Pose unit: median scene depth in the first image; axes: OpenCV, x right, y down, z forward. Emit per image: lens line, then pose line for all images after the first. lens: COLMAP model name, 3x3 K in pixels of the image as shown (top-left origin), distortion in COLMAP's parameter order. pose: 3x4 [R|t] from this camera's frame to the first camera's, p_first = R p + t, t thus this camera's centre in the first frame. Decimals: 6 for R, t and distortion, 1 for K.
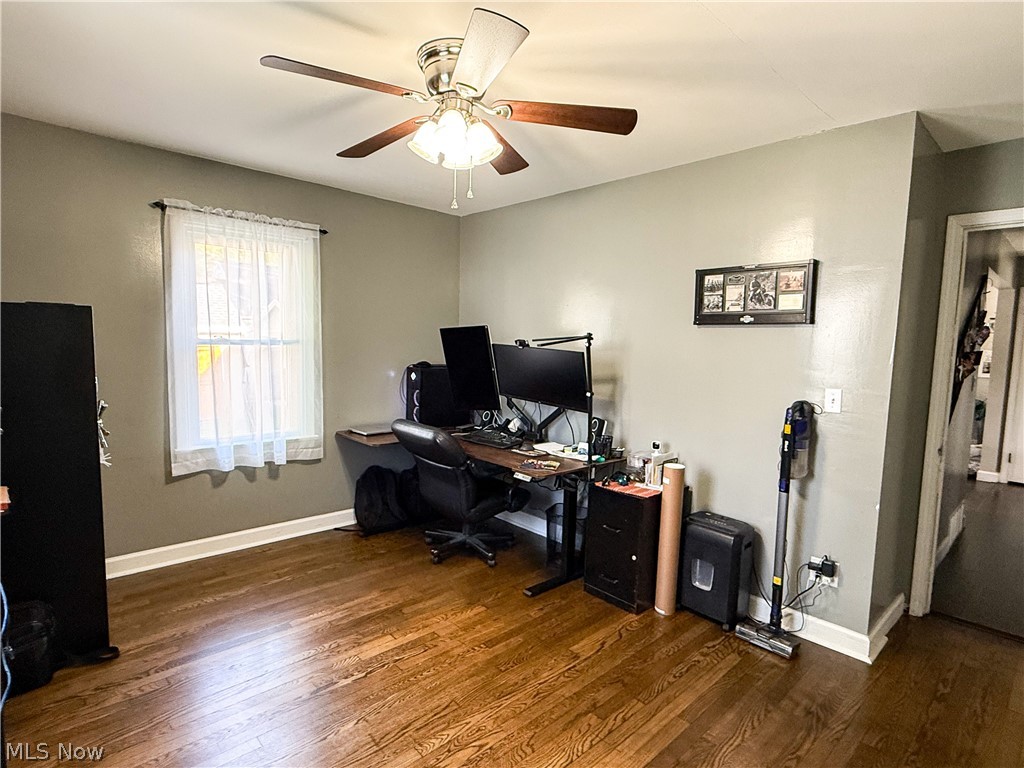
lens RADIAL K [[543.4, 0, 510.2], [0, 543.4, 386.7], [0, 0, 1]] dist [-0.005031, 0.001379]
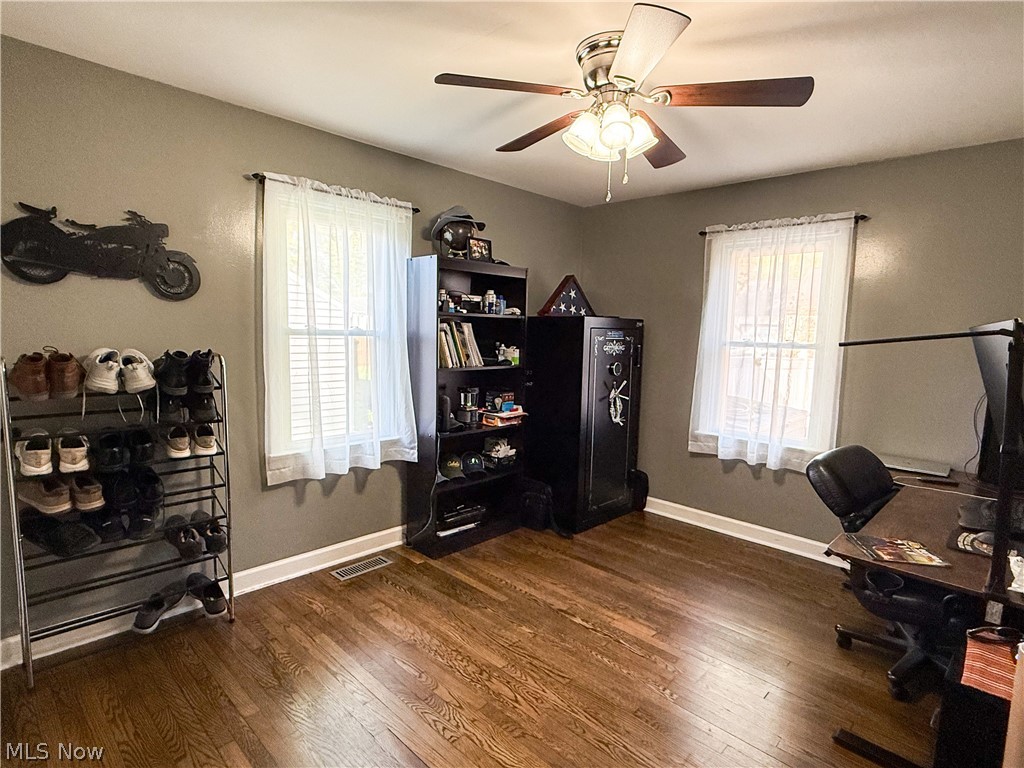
lens RADIAL K [[543.4, 0, 509.7], [0, 543.4, 386.9], [0, 0, 1]] dist [-0.005031, 0.001379]
pose [[0.038909, 0.078705, -0.996138, 0.601286], [-0.114155, 0.990717, 0.073817, -0.025975], [0.992701, 0.110842, 0.047532, 0.528390]]
